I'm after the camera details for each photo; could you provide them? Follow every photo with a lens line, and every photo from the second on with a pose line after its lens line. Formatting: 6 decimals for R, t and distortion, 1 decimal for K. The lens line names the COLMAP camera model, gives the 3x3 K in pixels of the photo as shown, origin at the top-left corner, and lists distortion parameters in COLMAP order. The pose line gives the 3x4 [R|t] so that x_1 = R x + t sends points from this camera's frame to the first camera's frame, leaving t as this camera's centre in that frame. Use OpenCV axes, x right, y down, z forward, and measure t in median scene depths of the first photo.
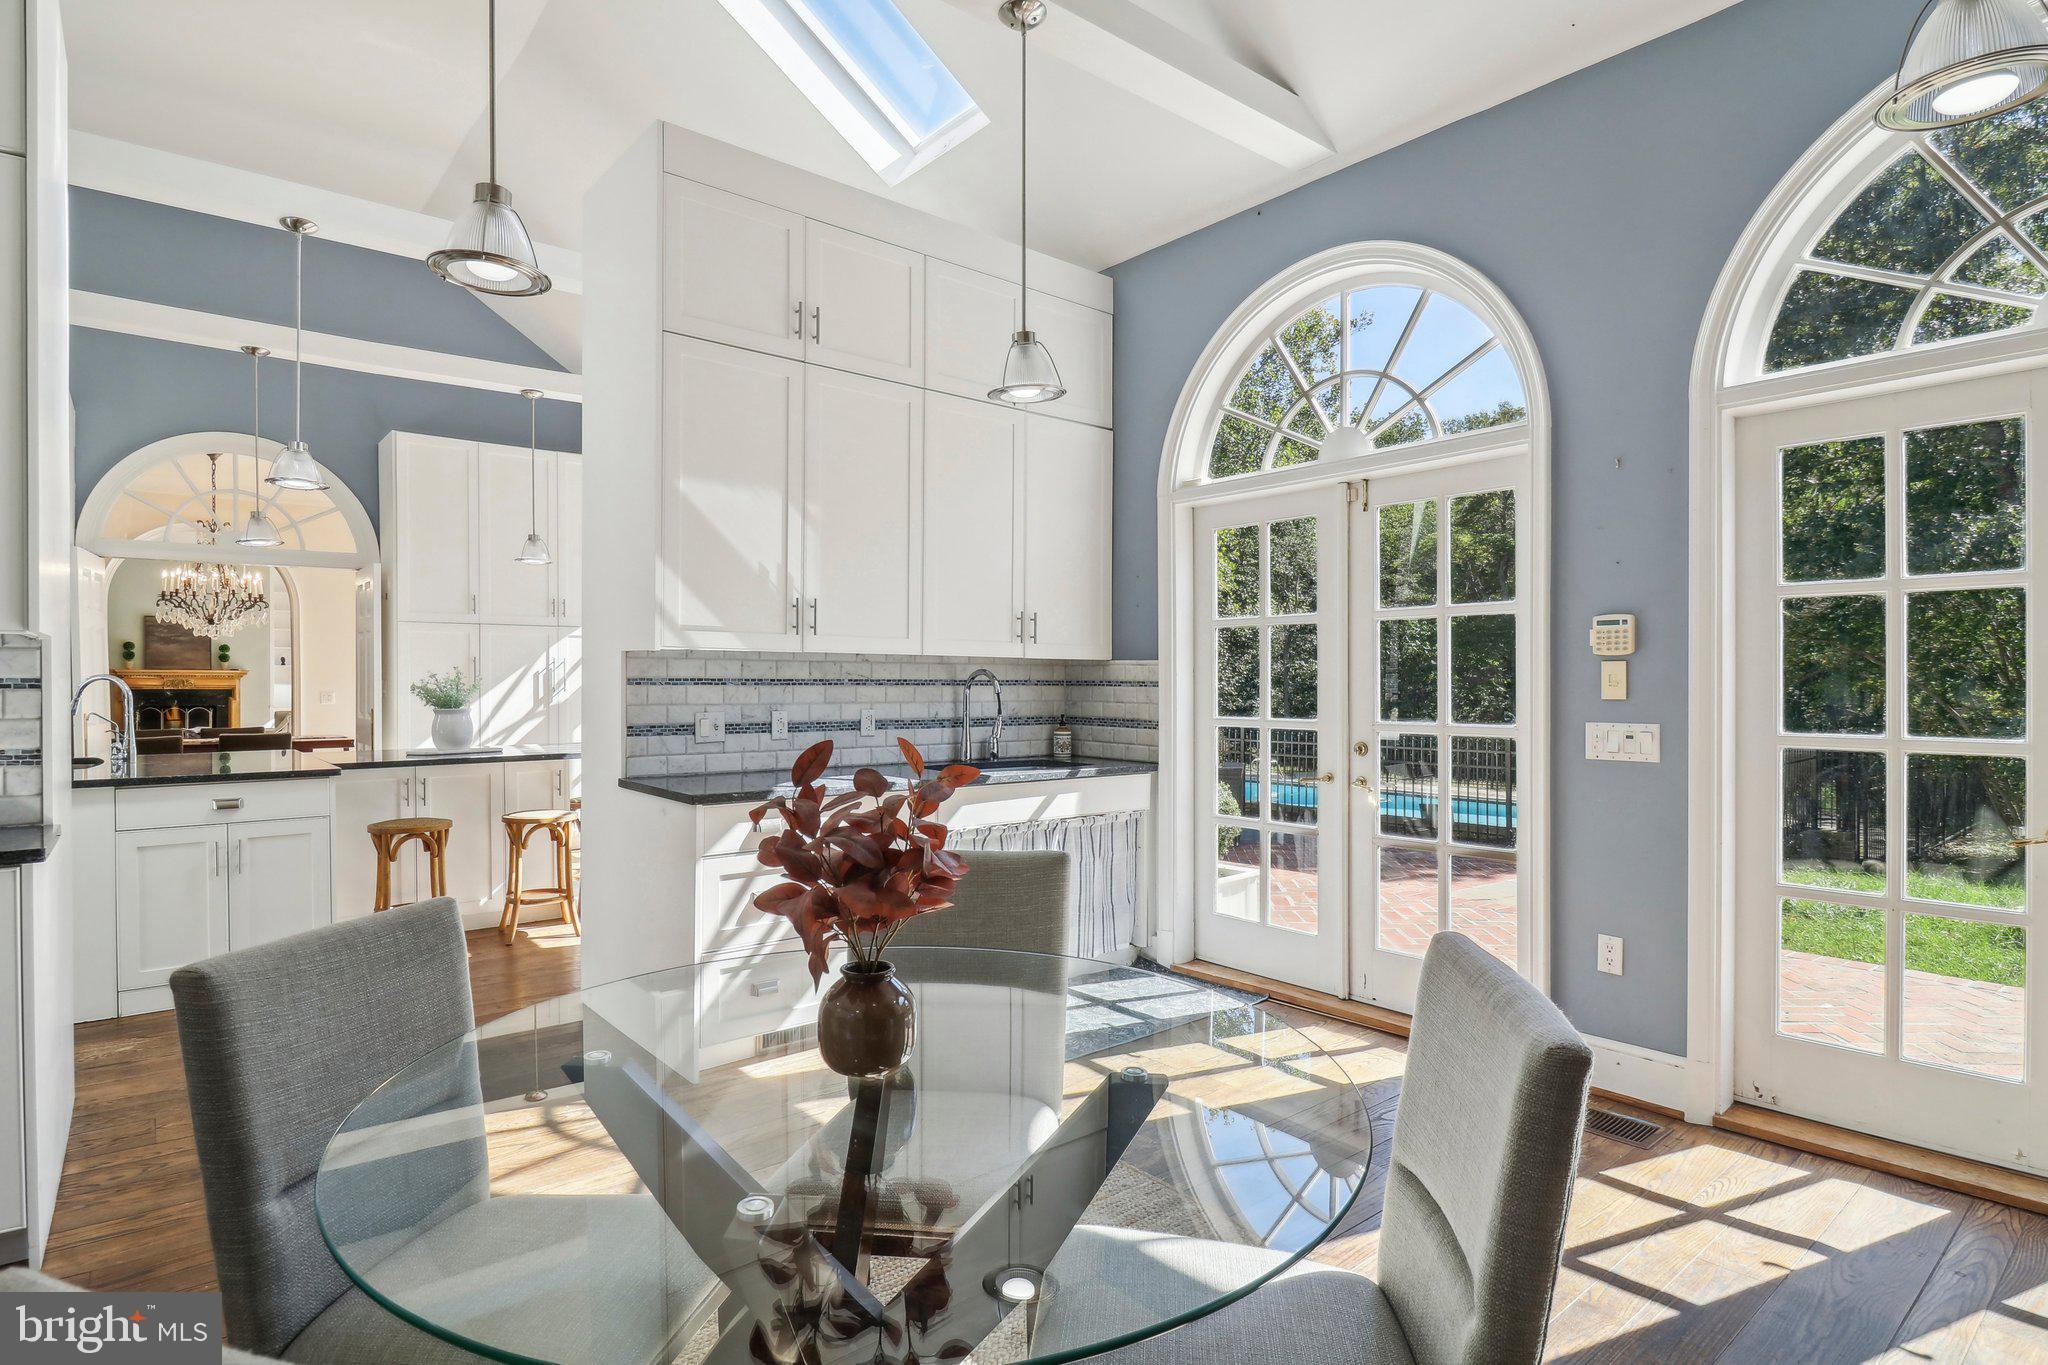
lens RADIAL K [[1027.5, 0, 1026.2], [0, 1027.5, 690.0], [0, 0, 1]] dist [-0.035902, 0.001337]
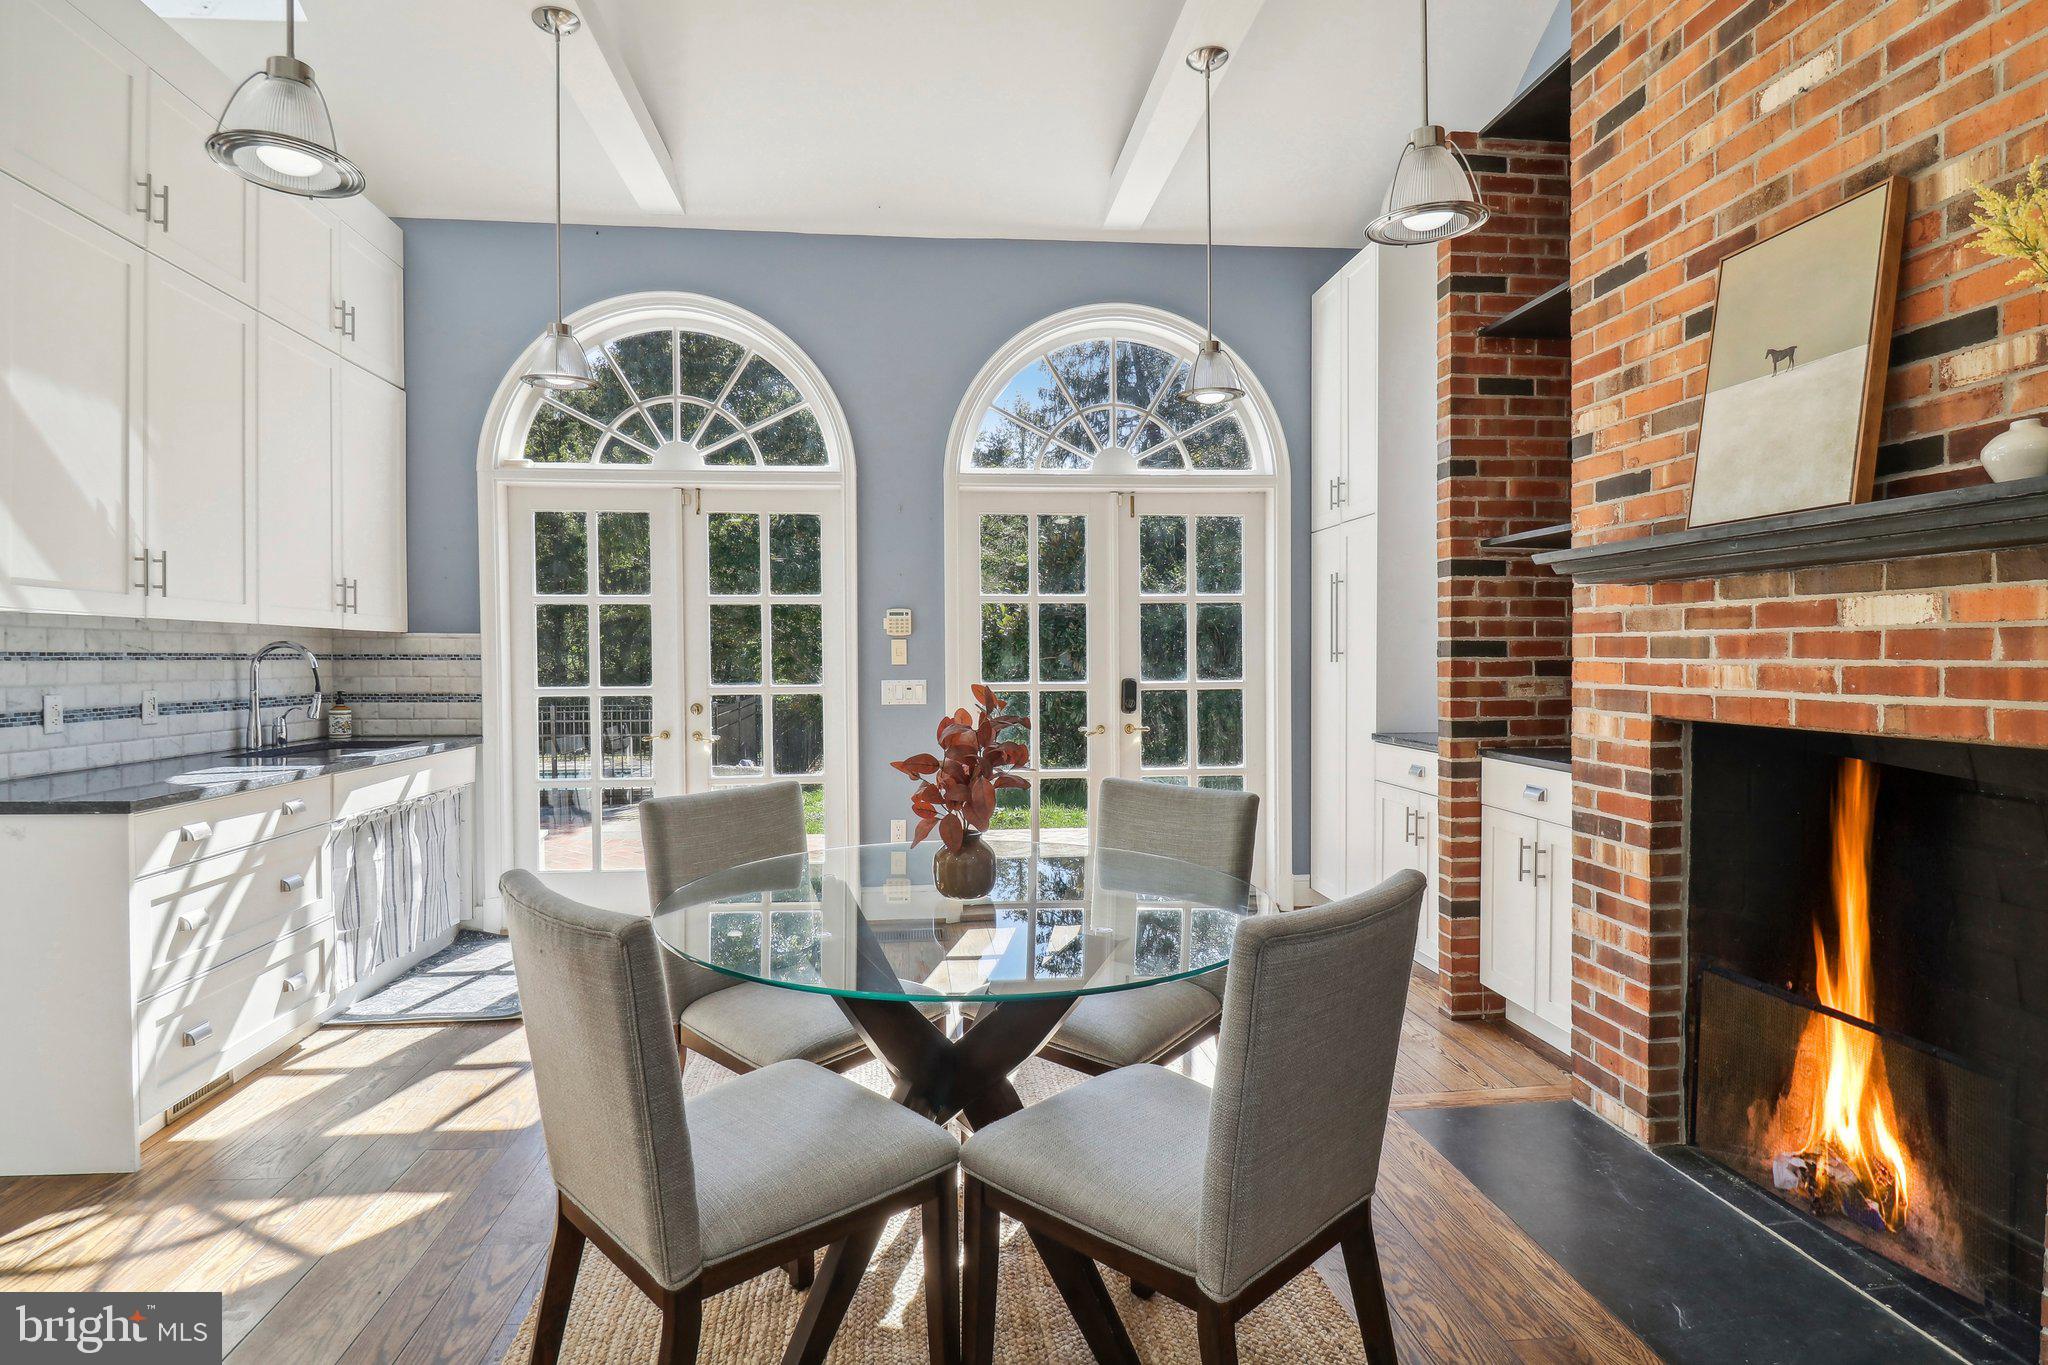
lens RADIAL K [[1027.5, 0, 1023.5], [0, 1027.5, 676.1], [0, 0, 1]] dist [-0.035902, 0.001337]
pose [[0.531269, -0.019614, 0.846976, -0.456141], [0.010920, 0.999807, 0.016304, 0.002403], [-0.847133, 0.000587, 0.531381, 0.017223]]
